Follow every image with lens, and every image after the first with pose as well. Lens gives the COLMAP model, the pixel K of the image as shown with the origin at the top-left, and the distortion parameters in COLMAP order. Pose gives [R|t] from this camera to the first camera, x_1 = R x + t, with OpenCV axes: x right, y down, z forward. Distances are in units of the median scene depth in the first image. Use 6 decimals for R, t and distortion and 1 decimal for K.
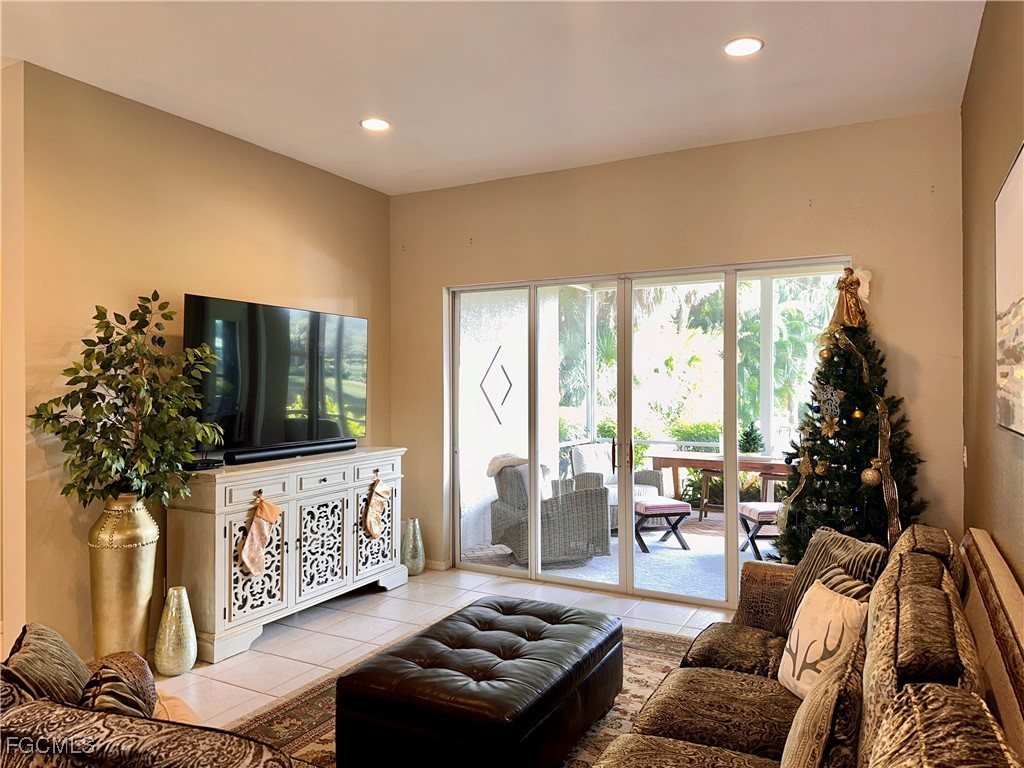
lens RADIAL K [[723.8, 0, 510.9], [0, 723.8, 381.8], [0, 0, 1]] dist [0.177077, -0.336775]
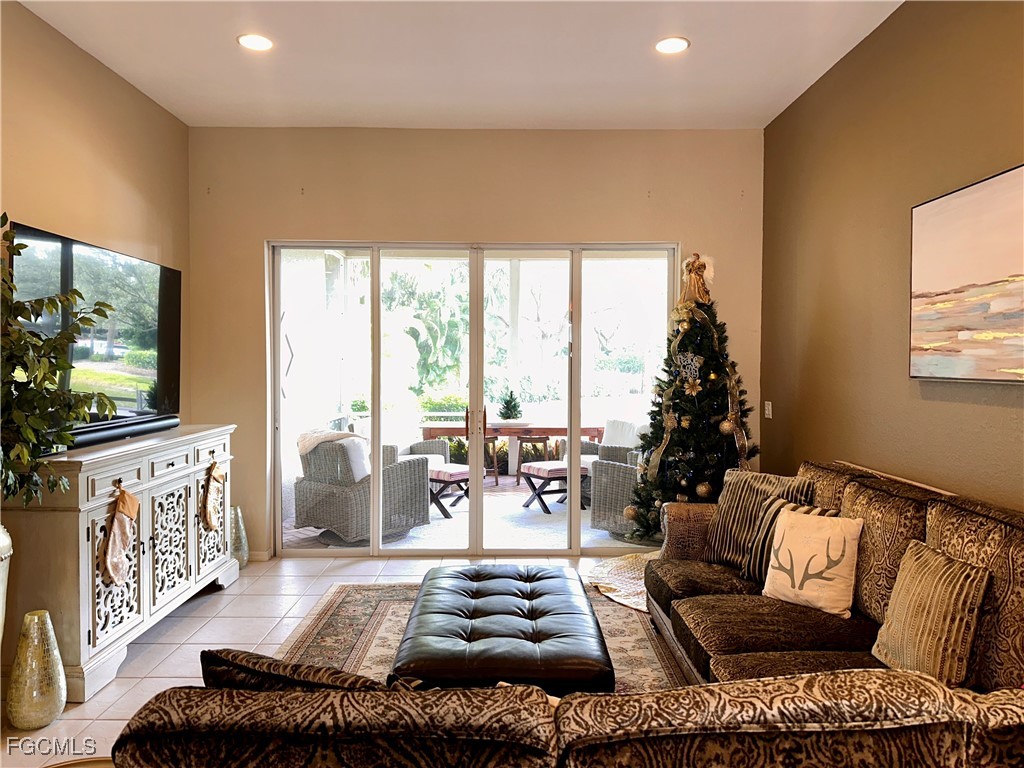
lens RADIAL K [[725.4, 0, 509.4], [0, 725.4, 379.2], [0, 0, 1]] dist [0.063219, -0.082841]
pose [[0.879463, -0.009099, 0.475881, -0.316491], [-0.003119, 0.999686, 0.024878, 0.016720], [-0.475958, -0.023363, 0.879158, 0.097215]]
